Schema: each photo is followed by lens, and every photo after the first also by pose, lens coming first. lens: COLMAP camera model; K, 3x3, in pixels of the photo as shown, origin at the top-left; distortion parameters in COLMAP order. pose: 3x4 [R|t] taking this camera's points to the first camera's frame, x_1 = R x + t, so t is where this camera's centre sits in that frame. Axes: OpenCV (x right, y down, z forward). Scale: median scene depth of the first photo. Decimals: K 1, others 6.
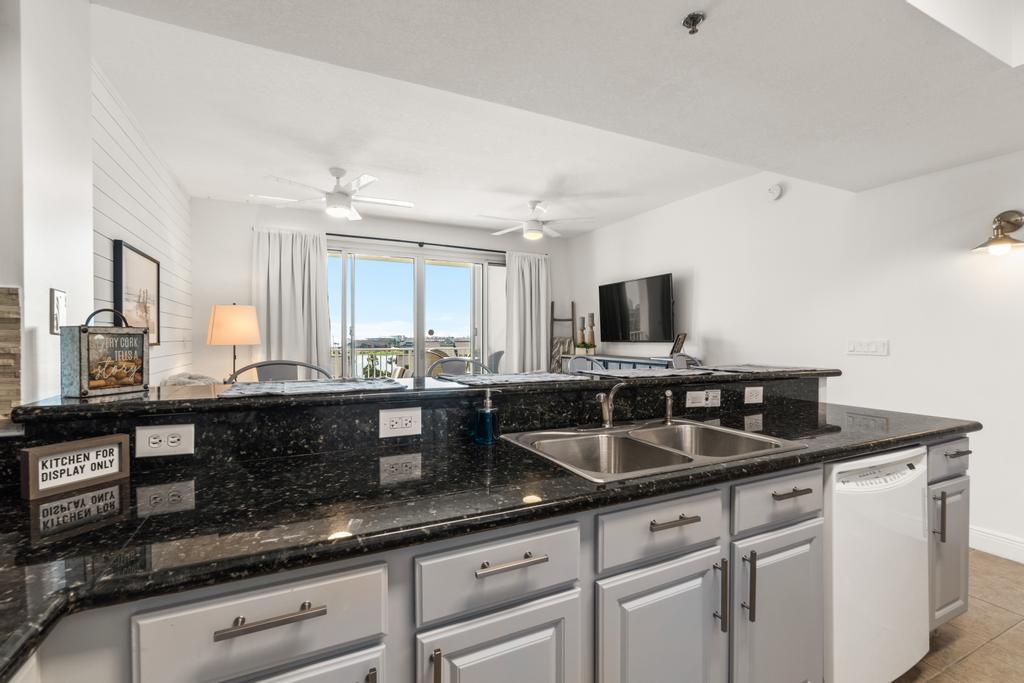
lens RADIAL K [[448.8, 0, 512.0], [0, 448.8, 341.5], [0, 0, 1]] dist [-0.009715, 0.000243]
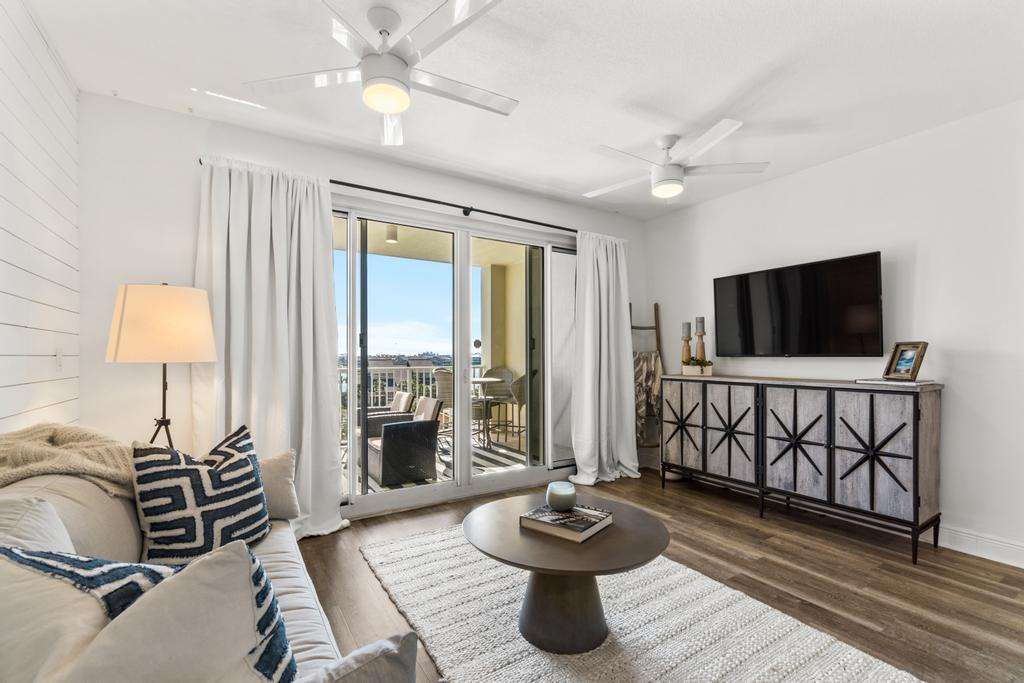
lens RADIAL K [[448.8, 0, 512.0], [0, 448.8, 341.5], [0, 0, 1]] dist [-0.009715, 0.000243]
pose [[0.994424, 0.002235, 0.105434, -0.201983], [0.002063, 0.999172, -0.040633, 0.004235], [-0.105437, 0.040624, 0.993596, 0.332011]]
